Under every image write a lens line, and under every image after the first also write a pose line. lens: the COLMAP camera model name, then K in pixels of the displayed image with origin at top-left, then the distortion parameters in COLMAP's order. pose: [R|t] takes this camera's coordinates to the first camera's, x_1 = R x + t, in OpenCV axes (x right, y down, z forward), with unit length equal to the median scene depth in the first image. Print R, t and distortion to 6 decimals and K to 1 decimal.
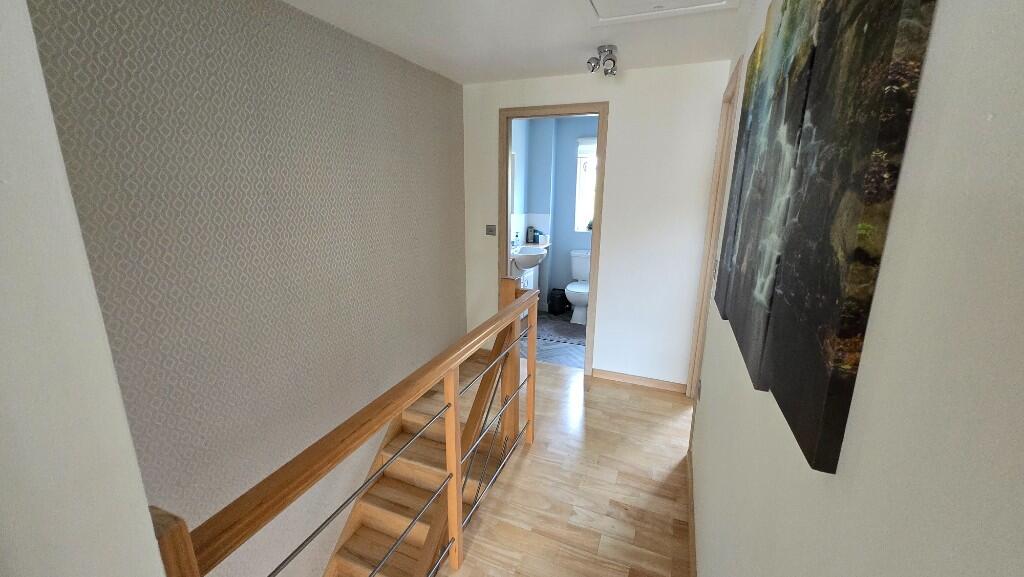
lens RADIAL K [[402.8, 0, 510.3], [0, 402.8, 285.3], [0, 0, 1]] dist [-0.000372, -0.000002]
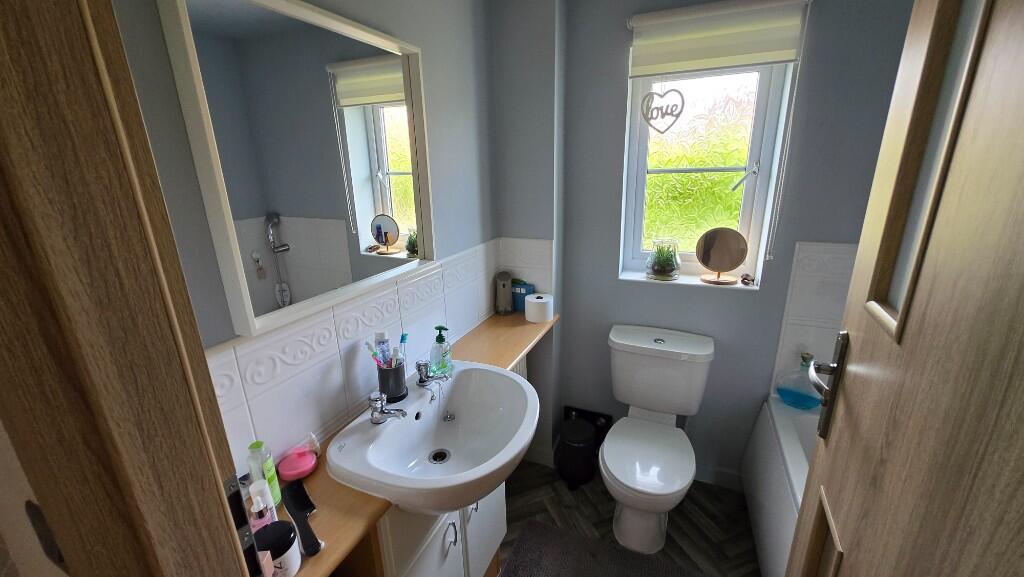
lens RADIAL K [[402.8, 0, 513.6], [0, 402.8, 289.0], [0, 0, 1]] dist [-0.000372, -0.000002]
pose [[0.999130, -0.021115, -0.035960, 0.073560], [0.023140, 0.998114, 0.056853, -0.151499], [0.034692, -0.057636, 0.997735, 0.618937]]
